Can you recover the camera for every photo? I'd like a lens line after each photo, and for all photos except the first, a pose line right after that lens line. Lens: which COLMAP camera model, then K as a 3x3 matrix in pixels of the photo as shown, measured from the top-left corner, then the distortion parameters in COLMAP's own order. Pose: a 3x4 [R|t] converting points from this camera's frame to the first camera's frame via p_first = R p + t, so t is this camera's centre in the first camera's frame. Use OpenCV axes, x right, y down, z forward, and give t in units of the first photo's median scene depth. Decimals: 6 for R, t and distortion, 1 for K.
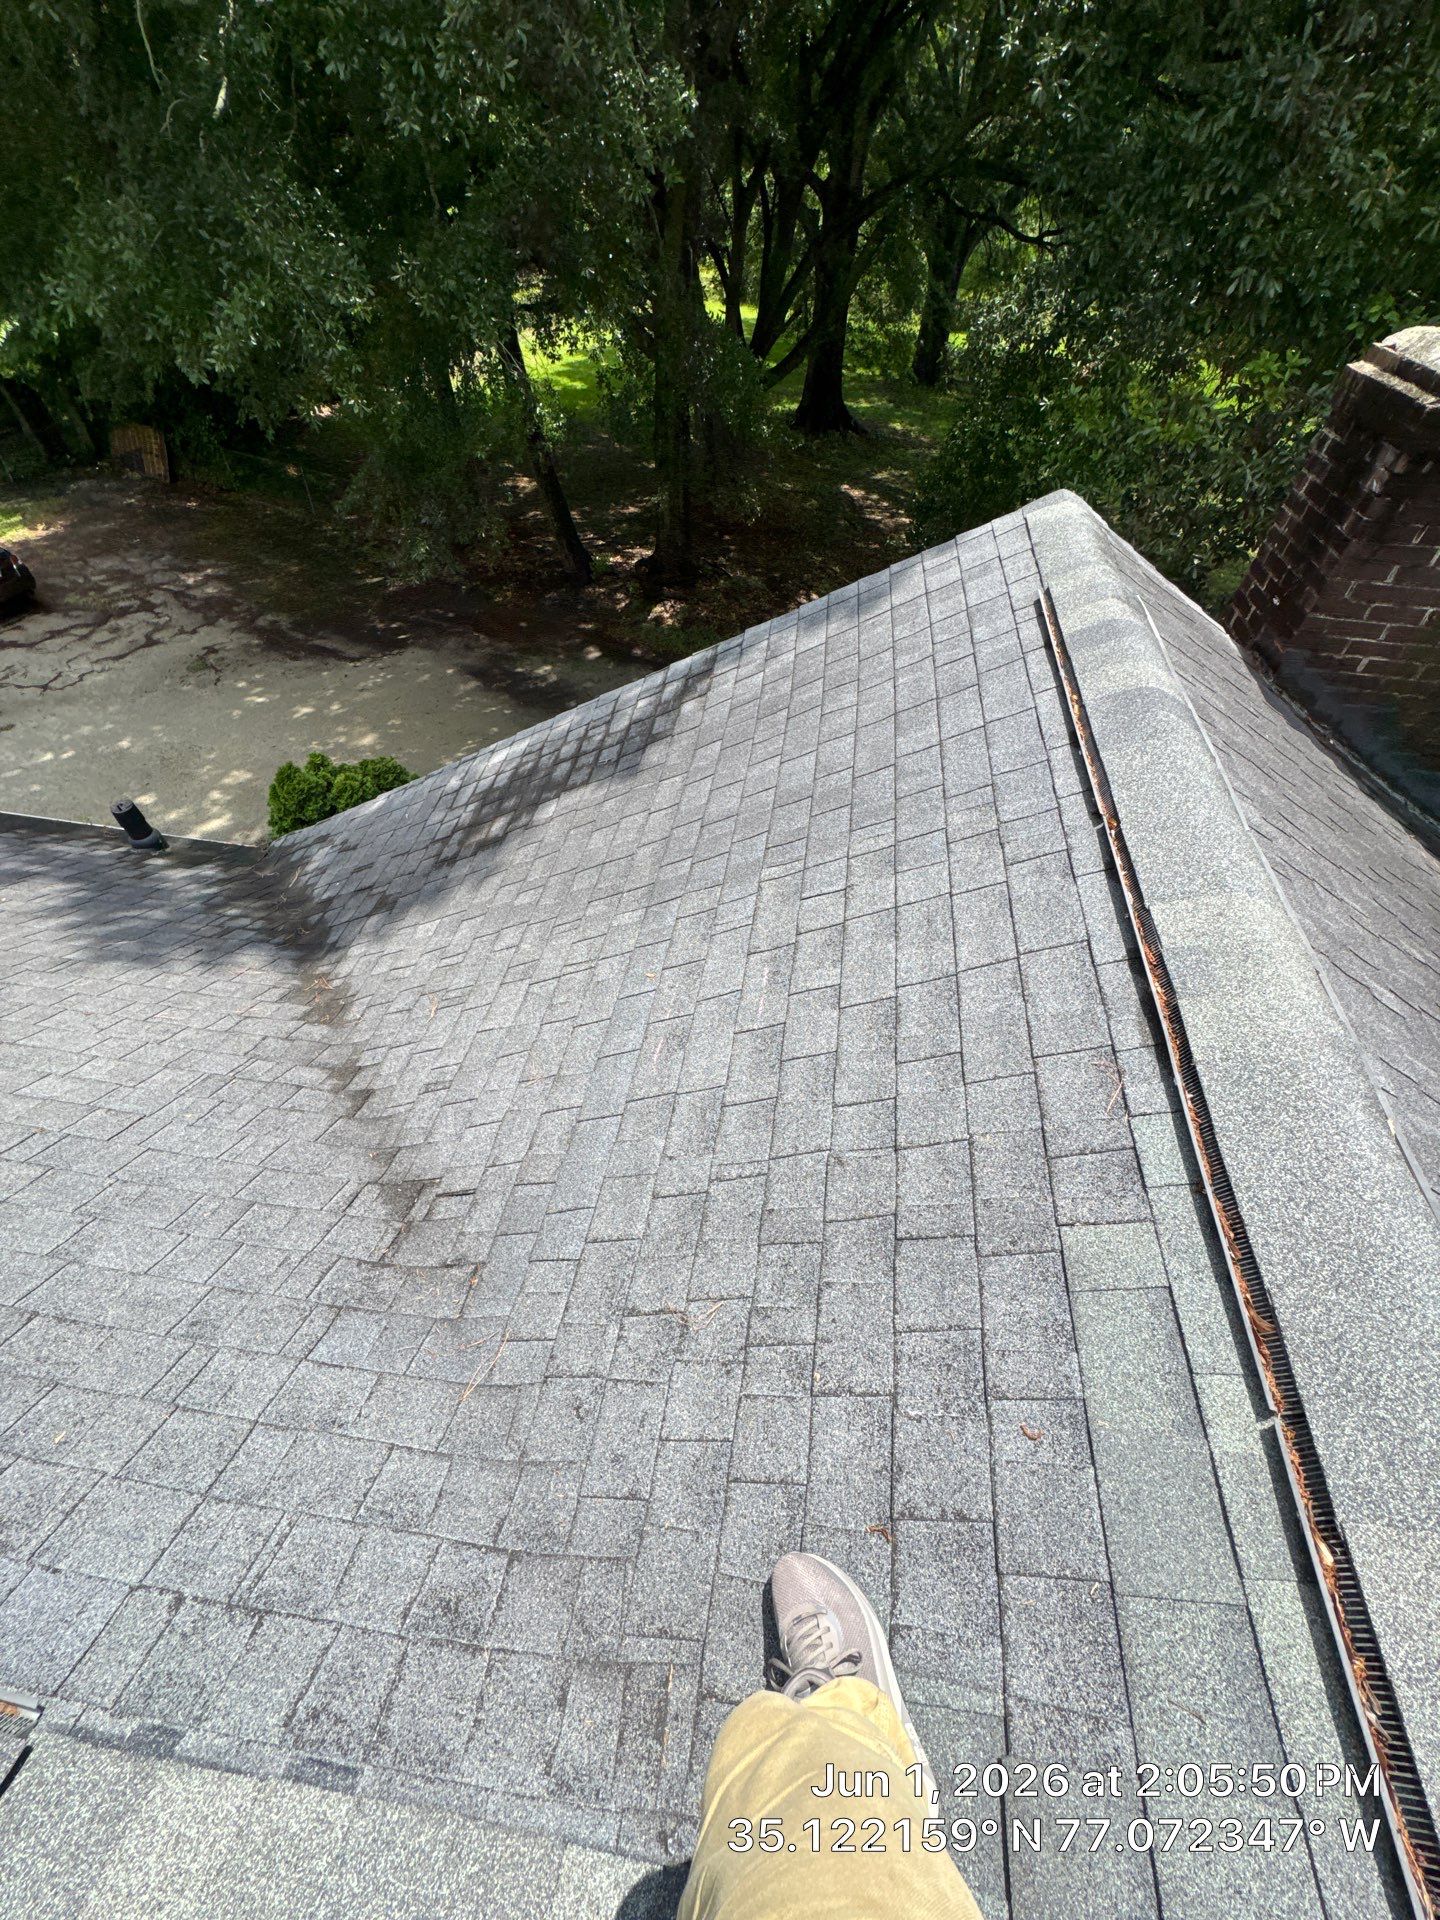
lens RADIAL K [[767.5, 0, 722.2], [0, 767.5, 957.6], [0, 0, 1]] dist [-0.002219, 0.000036]
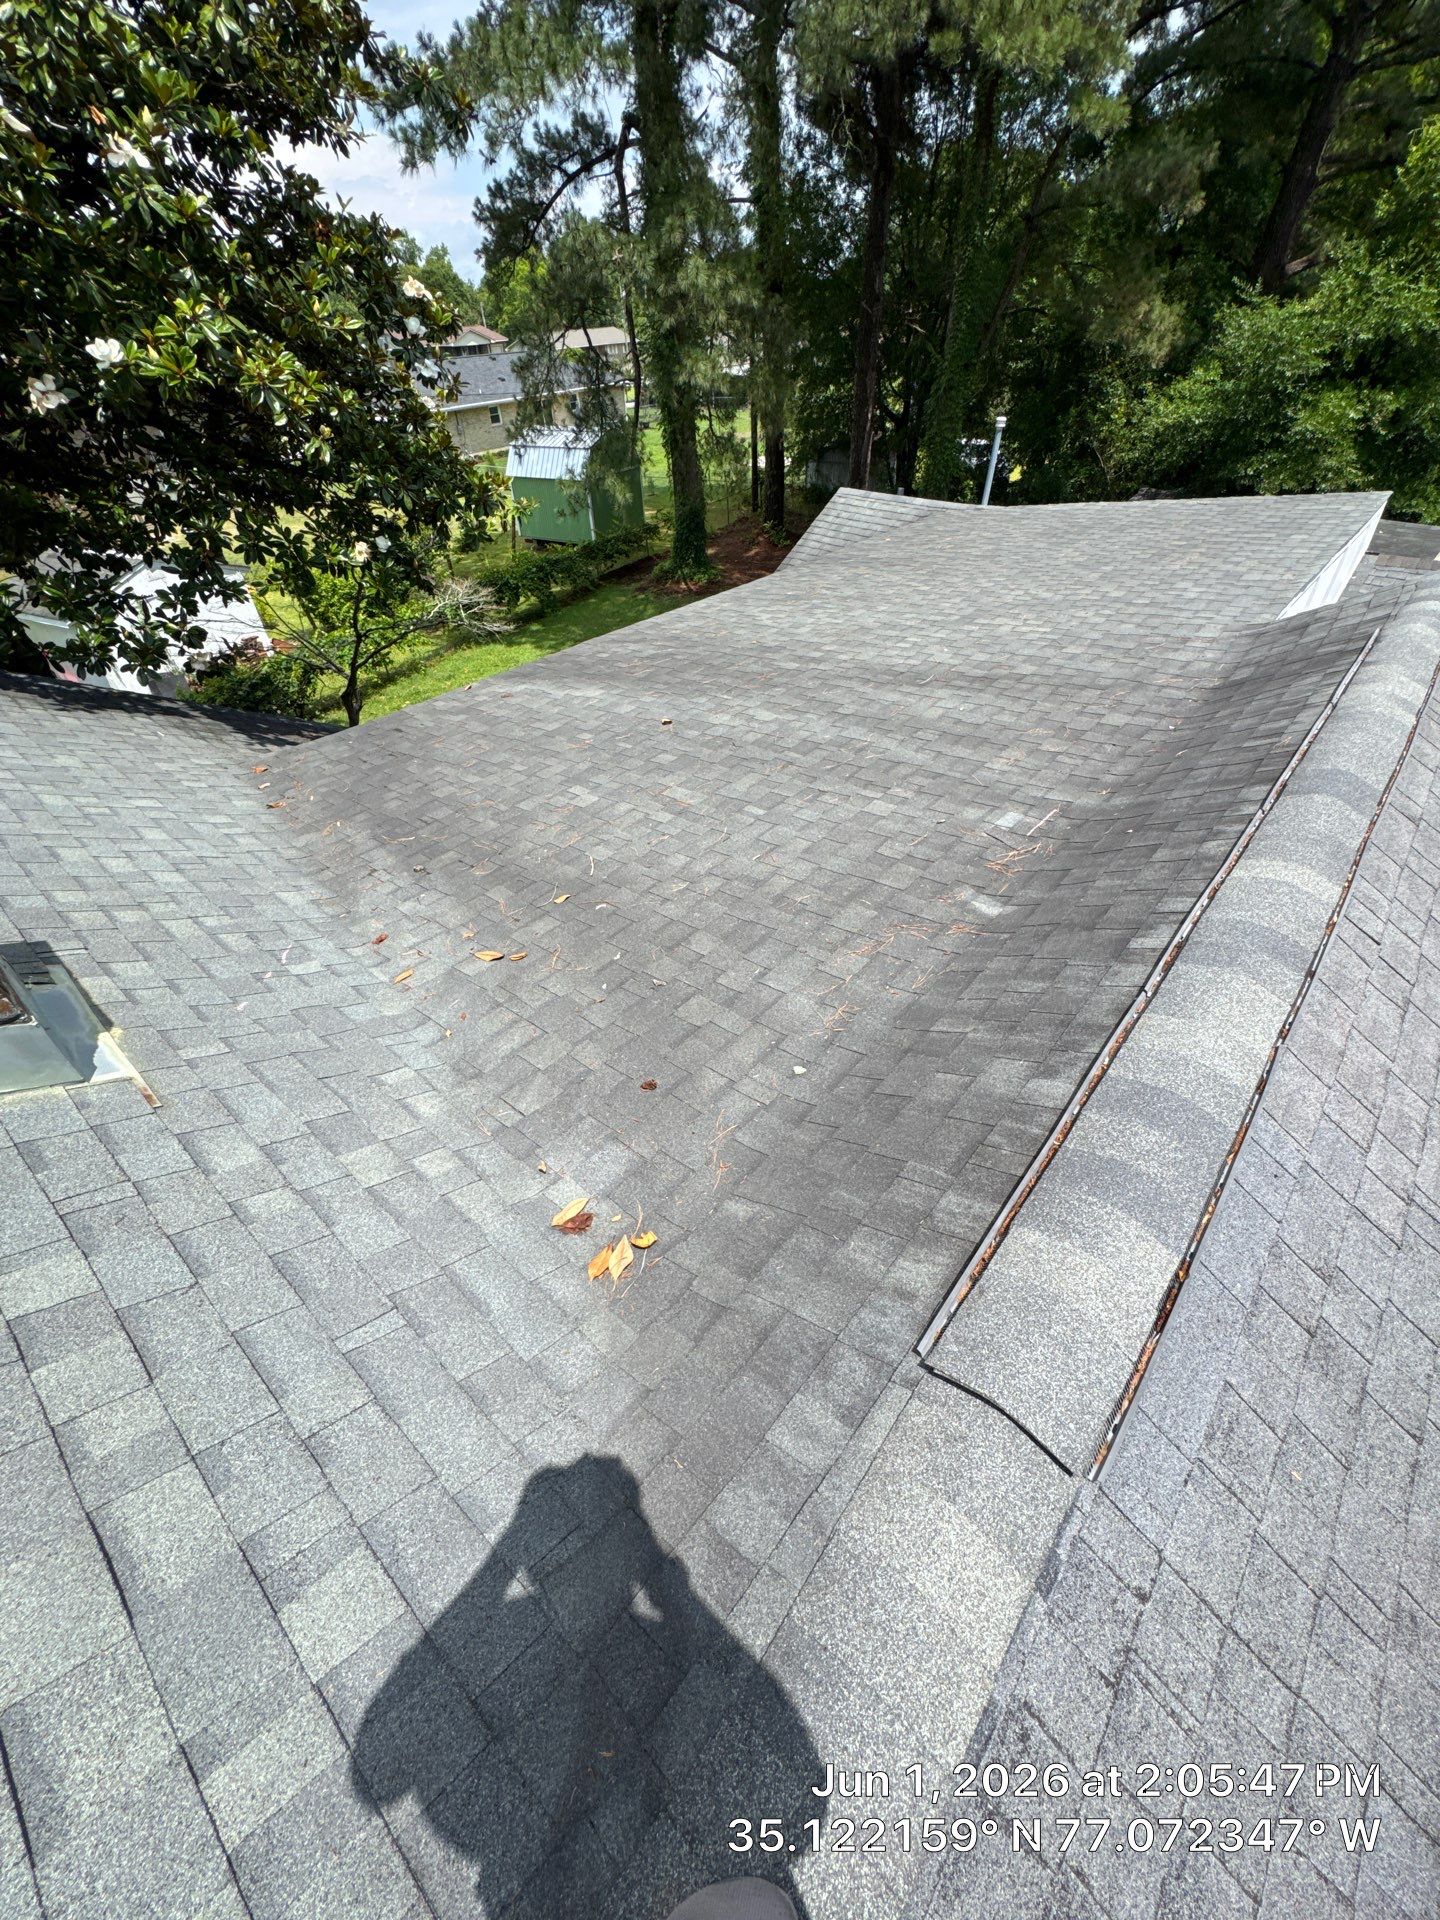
lens RADIAL K [[767.5, 0, 722.2], [0, 767.5, 957.6], [0, 0, 1]] dist [-0.002219, 0.000036]
pose [[-0.533973, 0.541170, -0.649621, -0.195459], [-0.612237, 0.282419, 0.738516, 0.171791], [0.583128, 0.792070, 0.180520, -0.213974]]
